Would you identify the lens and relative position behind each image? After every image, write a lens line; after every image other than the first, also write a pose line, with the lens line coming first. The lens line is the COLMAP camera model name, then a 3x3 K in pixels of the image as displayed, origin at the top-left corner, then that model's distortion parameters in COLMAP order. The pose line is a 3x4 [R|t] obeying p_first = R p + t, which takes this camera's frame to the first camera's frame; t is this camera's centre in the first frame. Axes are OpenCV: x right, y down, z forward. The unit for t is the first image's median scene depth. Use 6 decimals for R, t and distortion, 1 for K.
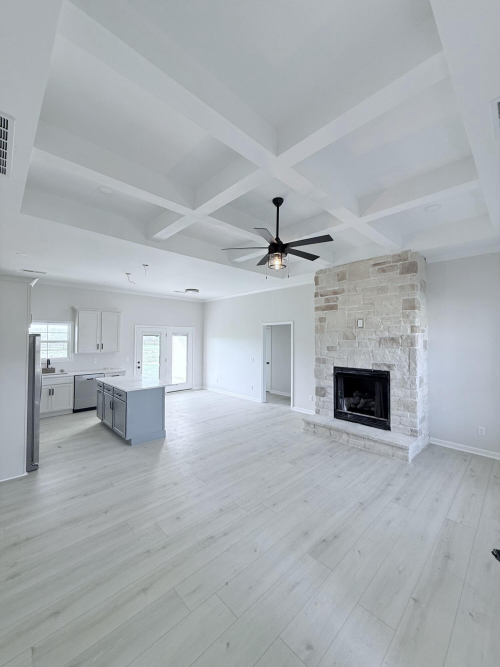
lens RADIAL K [[267.1, 0, 250.4], [0, 267.1, 333.4], [0, 0, 1]] dist [-0.002161, -0.000216]
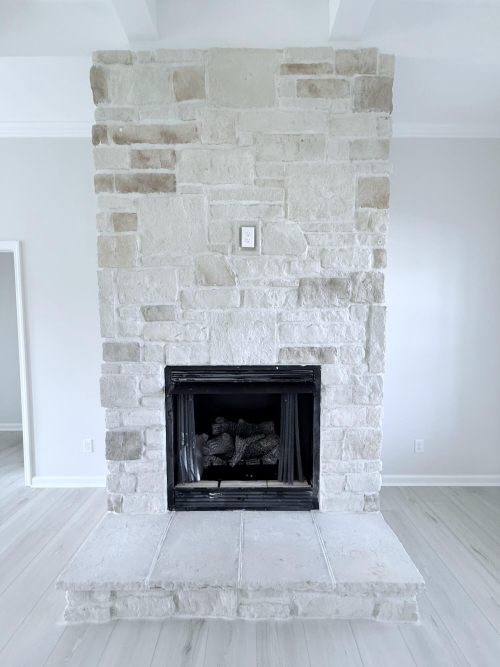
lens RADIAL K [[267.1, 0, 252.1], [0, 267.1, 330.5], [0, 0, 1]] dist [-0.002161, -0.000216]
pose [[0.691814, -0.045741, 0.720626, 0.154075], [-0.010664, 0.997235, 0.073537, 0.055777], [-0.721997, -0.058559, 0.689414, 0.725019]]
